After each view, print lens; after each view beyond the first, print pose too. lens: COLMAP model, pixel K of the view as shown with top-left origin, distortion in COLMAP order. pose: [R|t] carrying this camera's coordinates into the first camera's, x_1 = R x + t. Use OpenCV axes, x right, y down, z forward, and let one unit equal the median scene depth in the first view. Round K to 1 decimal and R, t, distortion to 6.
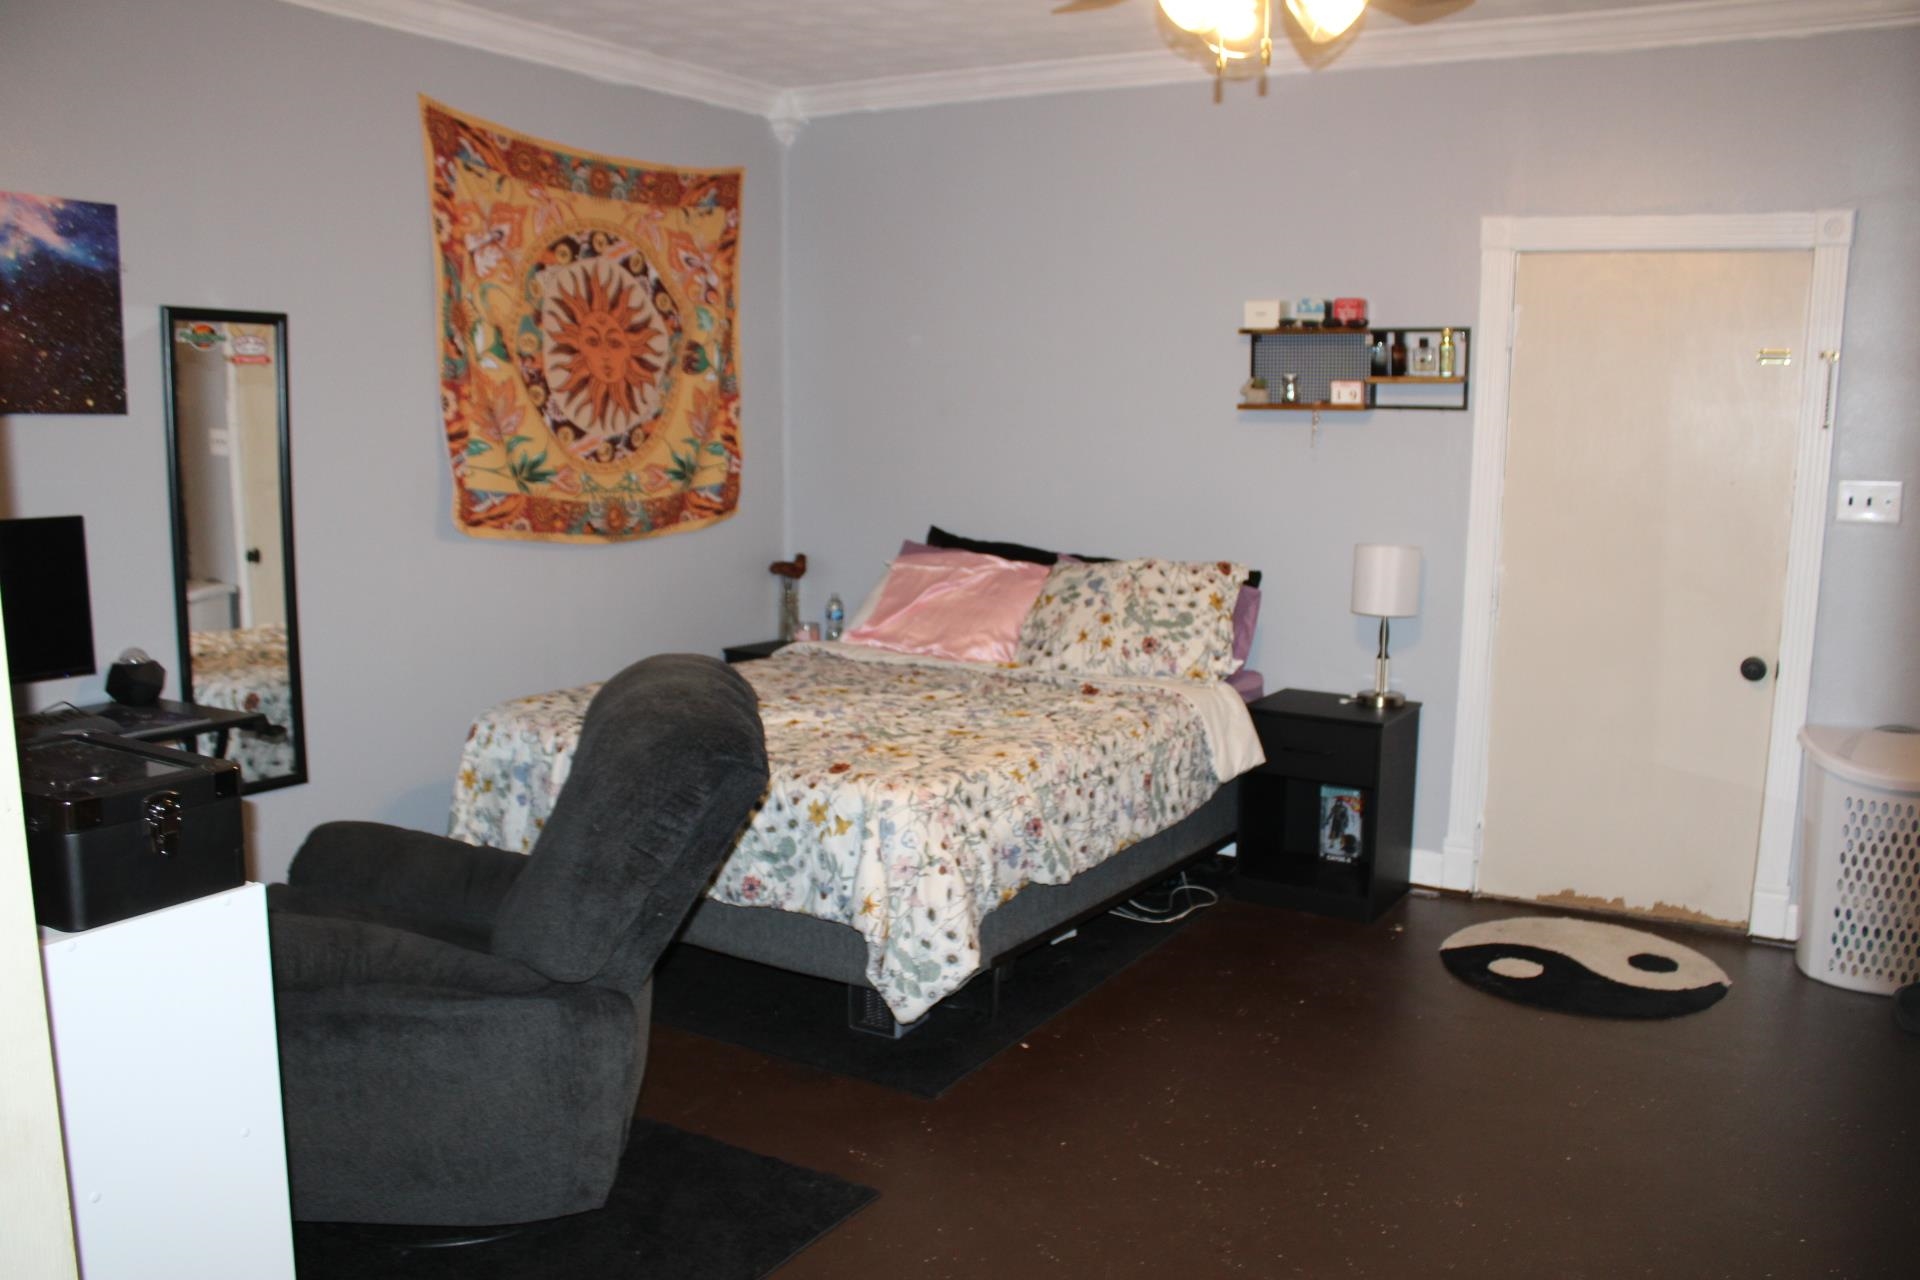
lens RADIAL K [[1598.2, 0, 953.0], [0, 1598.2, 659.6], [0, 0, 1]] dist [-0.169184, 0.155916]
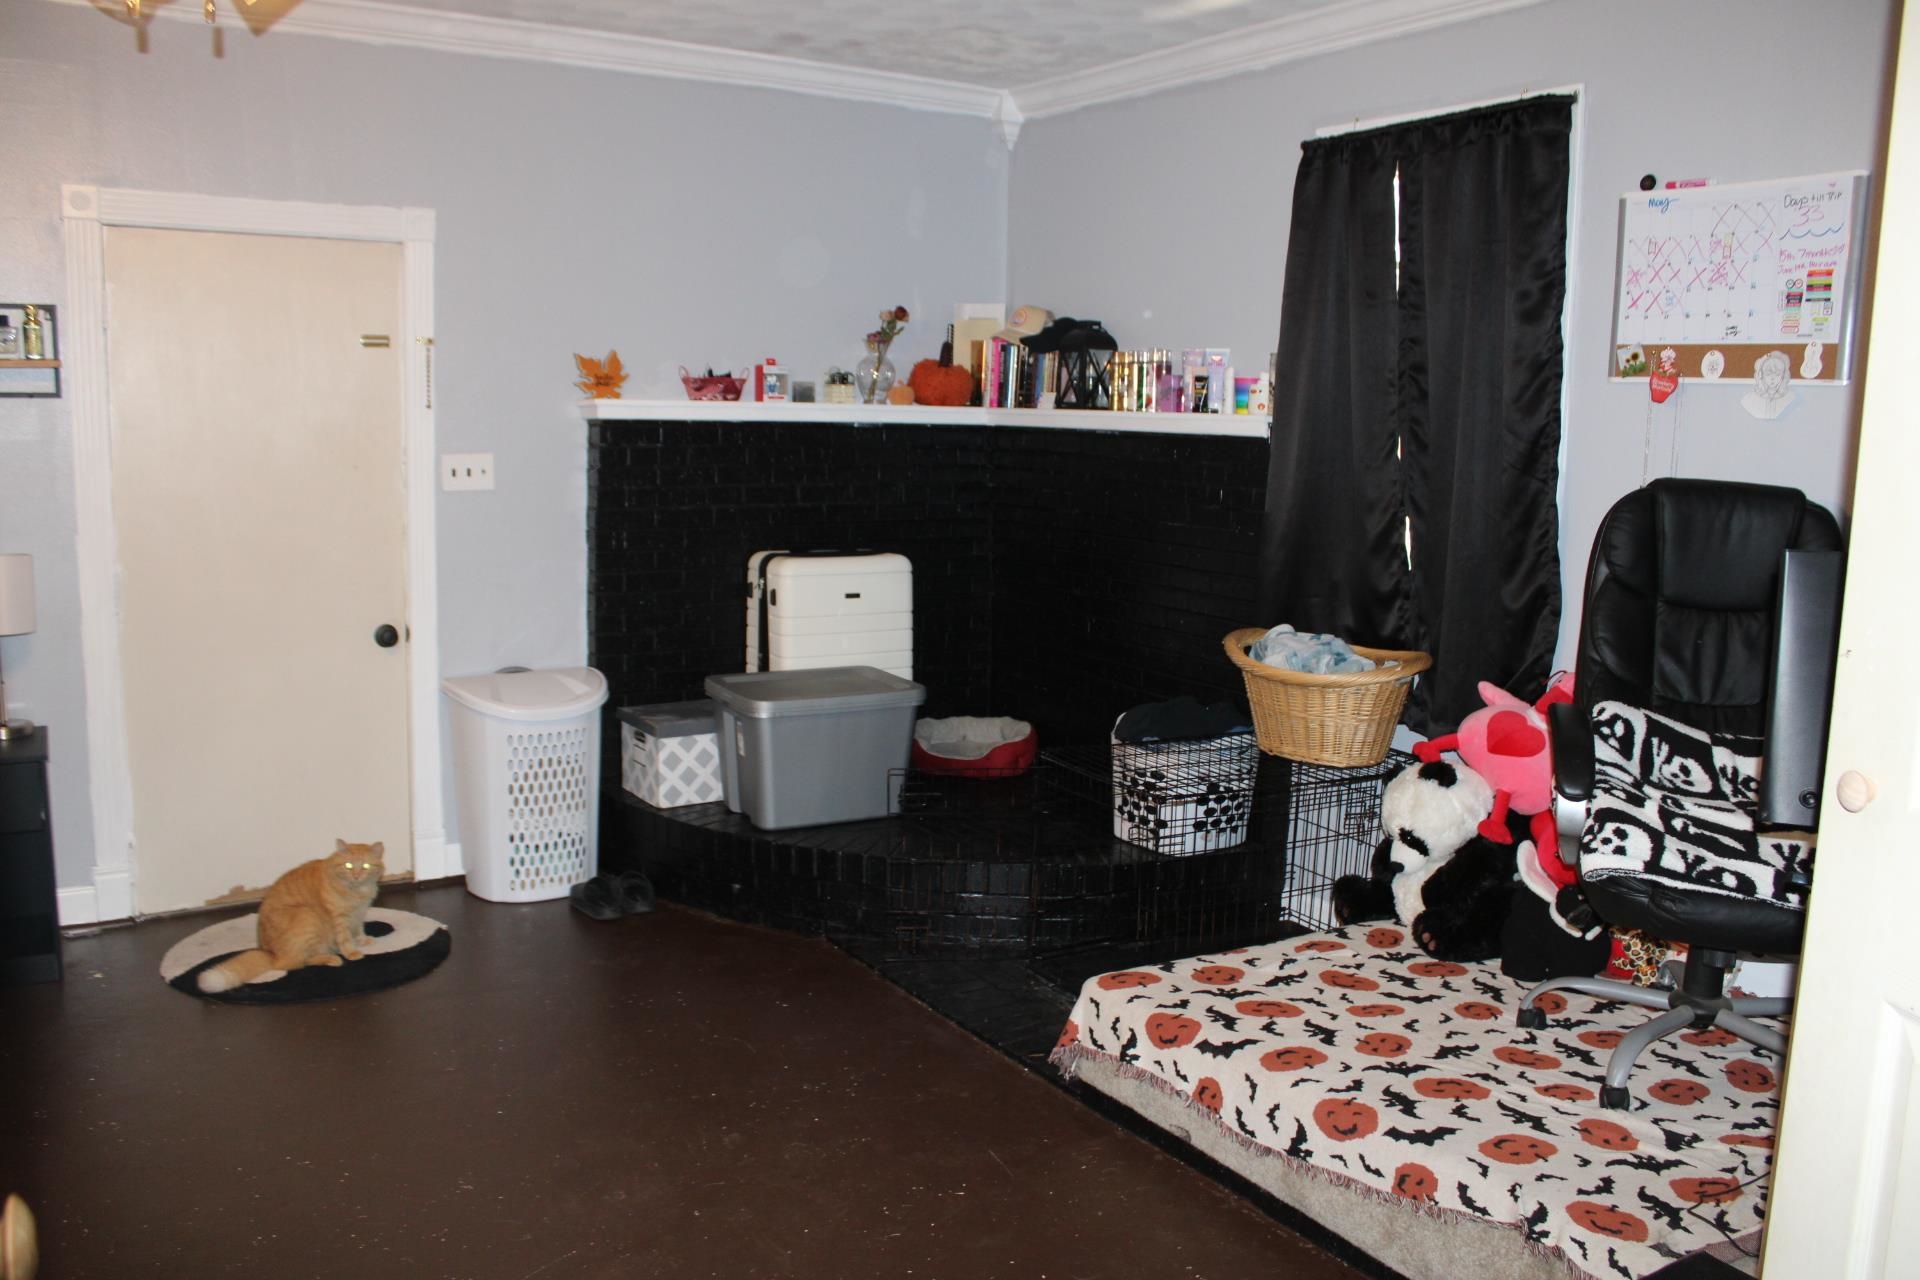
lens RADIAL K [[1598.2, 0, 953.0], [0, 1598.2, 659.6], [0, 0, 1]] dist [-0.169184, 0.155916]
pose [[0.464722, -0.141518, 0.874074, -0.243092], [0.126247, 0.987650, 0.092785, -0.028279], [-0.876410, 0.067230, 0.476849, 0.146205]]
